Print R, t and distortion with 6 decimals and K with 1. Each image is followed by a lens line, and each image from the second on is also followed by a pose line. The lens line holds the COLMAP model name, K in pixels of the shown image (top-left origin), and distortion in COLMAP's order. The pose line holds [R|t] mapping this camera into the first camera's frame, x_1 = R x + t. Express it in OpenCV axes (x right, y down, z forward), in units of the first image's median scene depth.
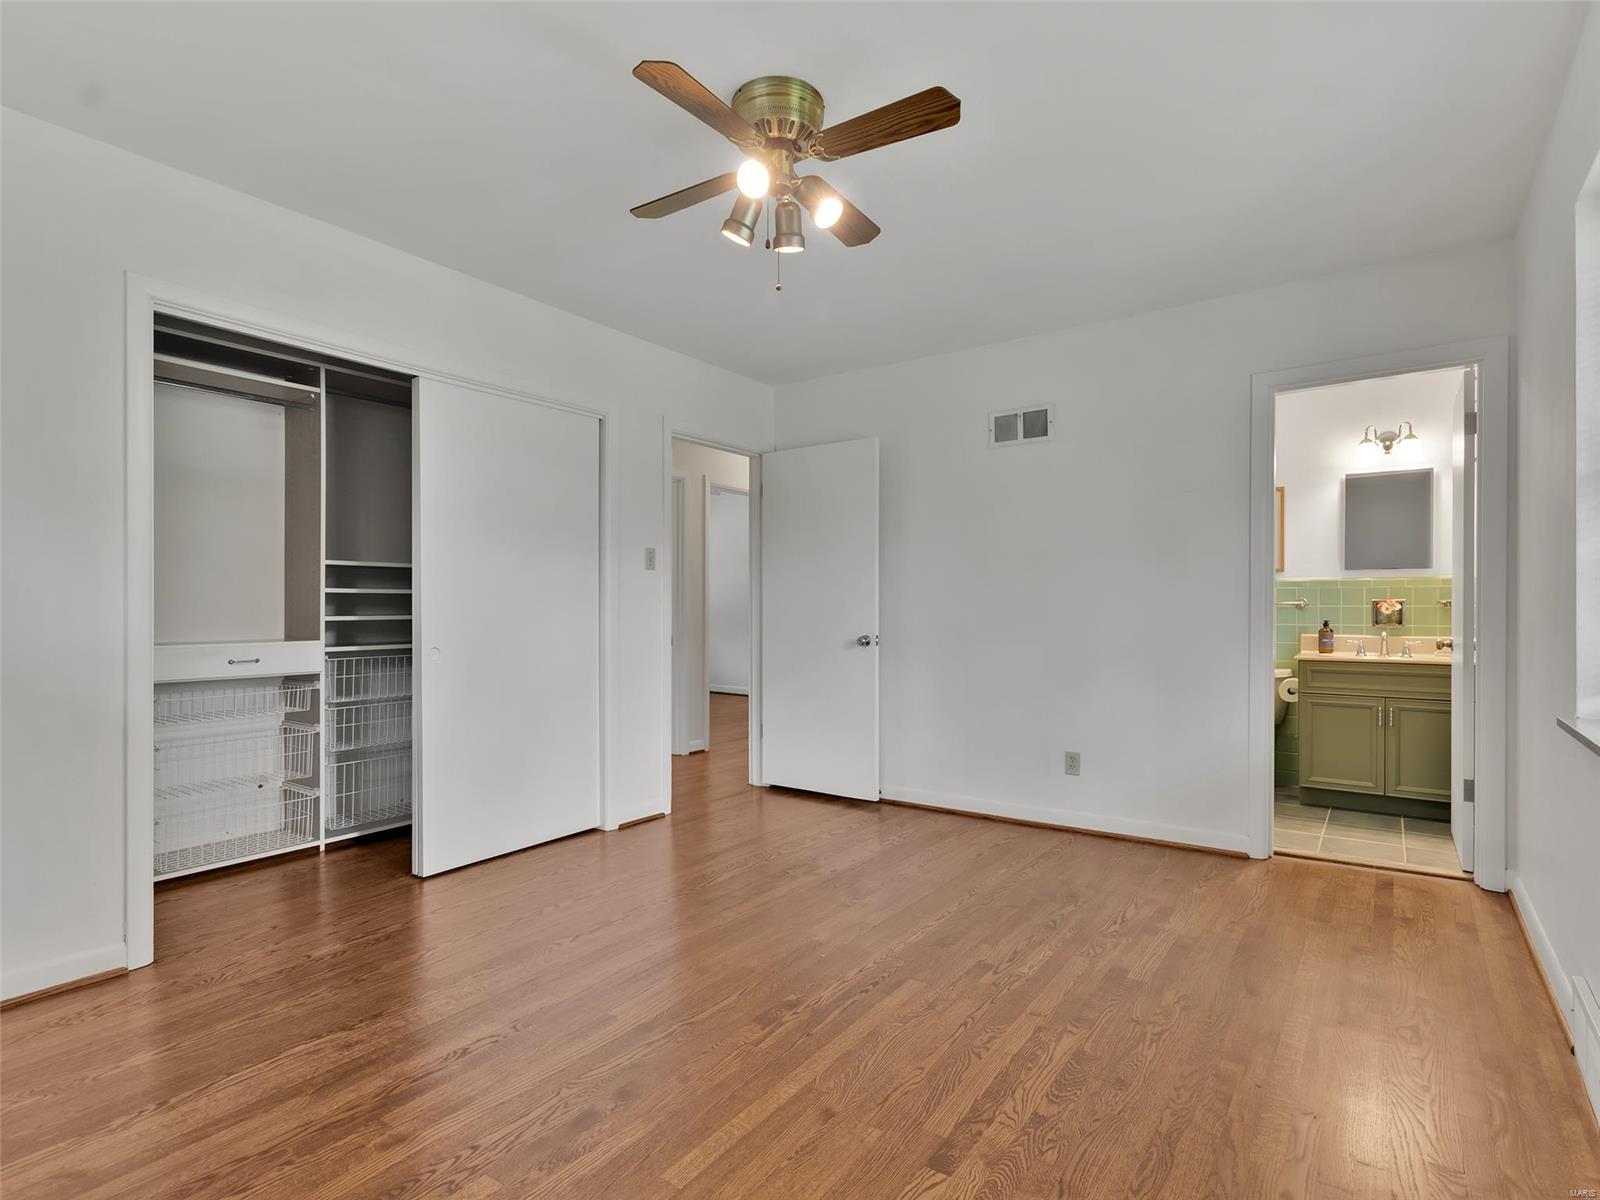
lens RADIAL K [[822.3, 0, 798.9], [0, 822.3, 611.5], [0, 0, 1]] dist [0.011429, -0.002015]
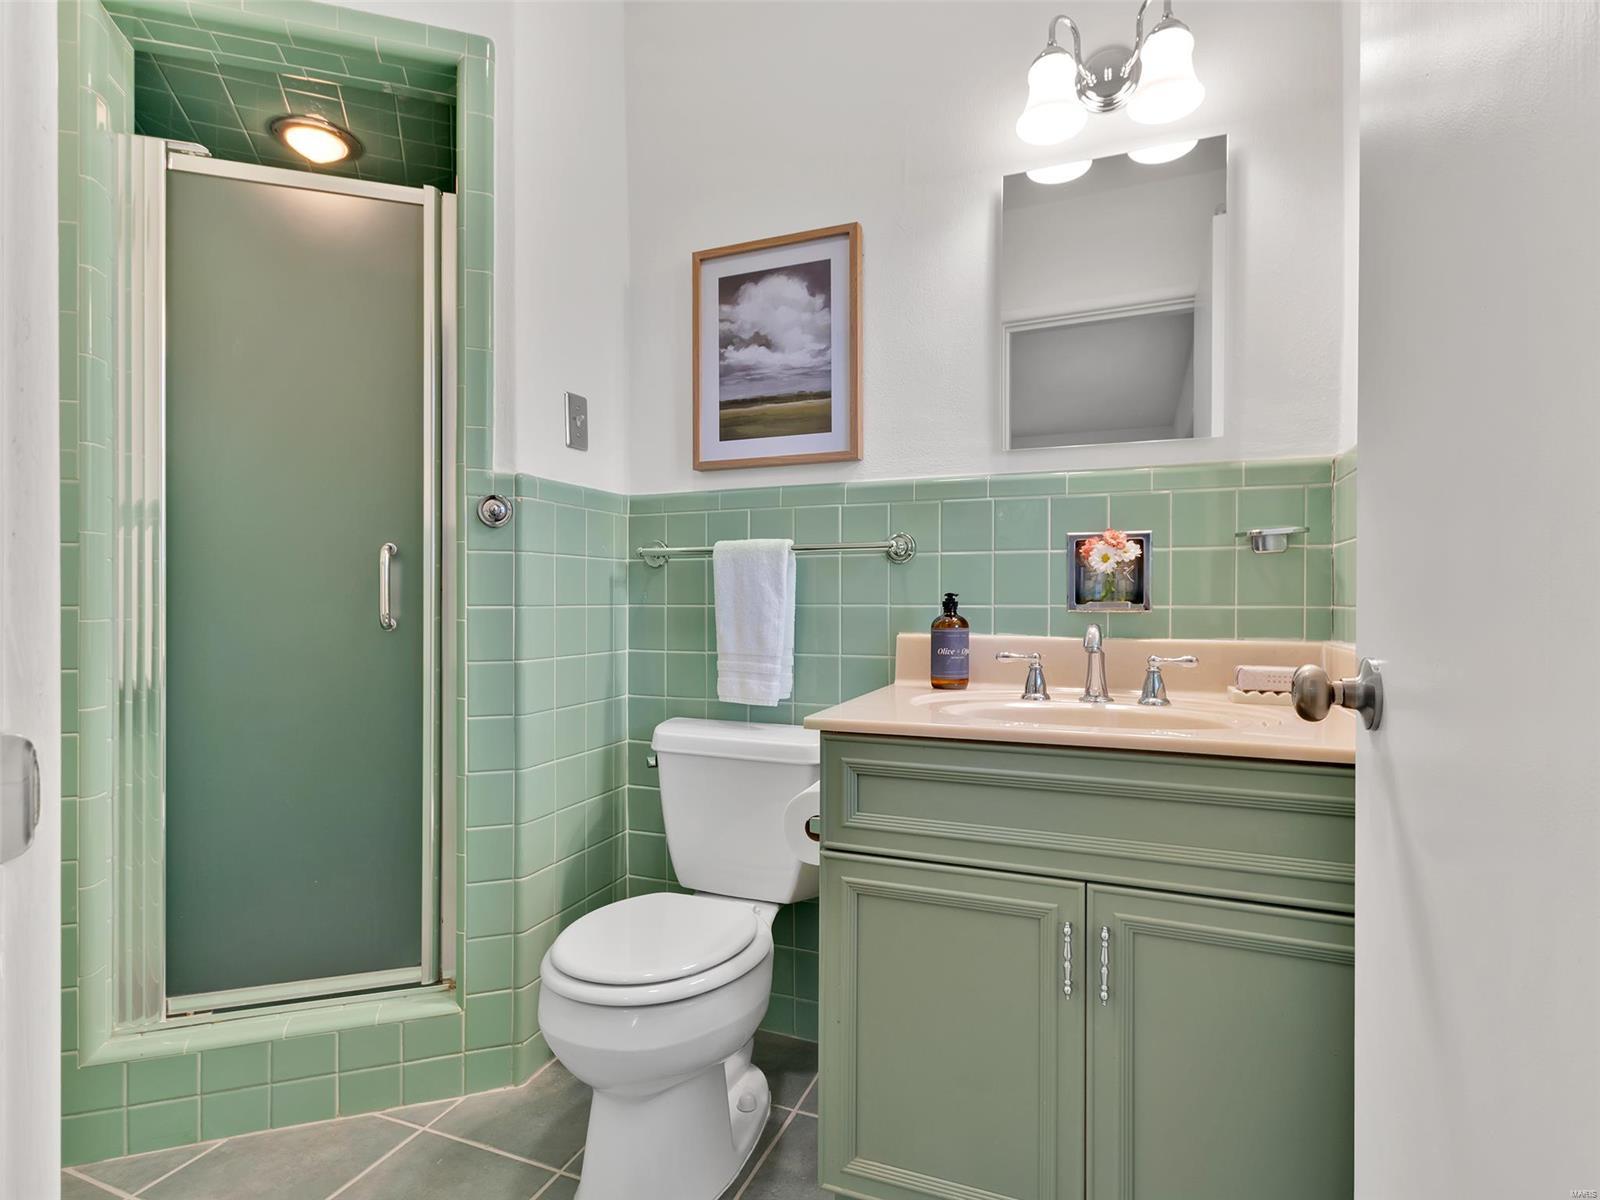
lens RADIAL K [[822.3, 0, 802.9], [0, 822.3, 602.9], [0, 0, 1]] dist [0.011429, -0.002015]
pose [[0.972623, 0.004028, 0.232353, 0.512704], [-0.002875, 0.999982, -0.005302, 0.017288], [-0.232370, 0.004488, 0.972617, 0.700380]]
